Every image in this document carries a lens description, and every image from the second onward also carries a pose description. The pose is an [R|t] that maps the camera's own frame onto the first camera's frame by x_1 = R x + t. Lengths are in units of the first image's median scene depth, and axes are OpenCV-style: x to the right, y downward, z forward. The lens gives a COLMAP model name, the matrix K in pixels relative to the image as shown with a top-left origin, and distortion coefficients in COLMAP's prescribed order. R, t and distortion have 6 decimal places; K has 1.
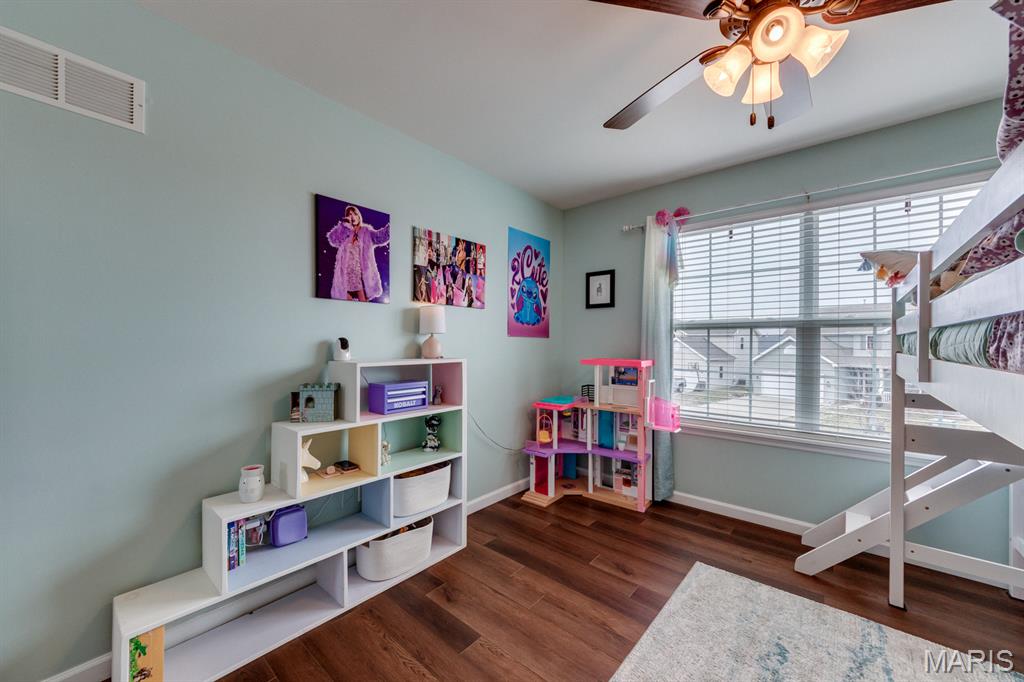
lens RADIAL K [[392.9, 0, 509.9], [0, 392.9, 342.7], [0, 0, 1]] dist [-0.001140, -0.000089]
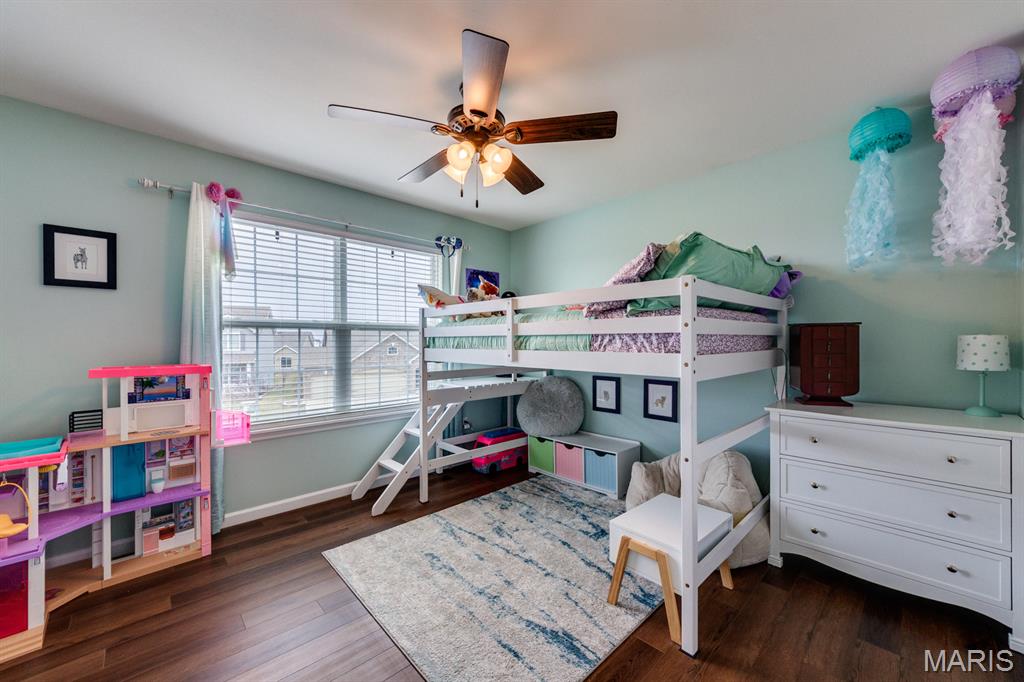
lens RADIAL K [[382.3, 0, 509.2], [0, 382.3, 343.4], [0, 0, 1]] dist [-0.002338, -0.000313]
pose [[0.109113, -0.006172, 0.994010, -0.362086], [0.003128, 0.999978, 0.005866, -0.000860], [-0.994024, 0.002470, 0.109130, 0.304961]]
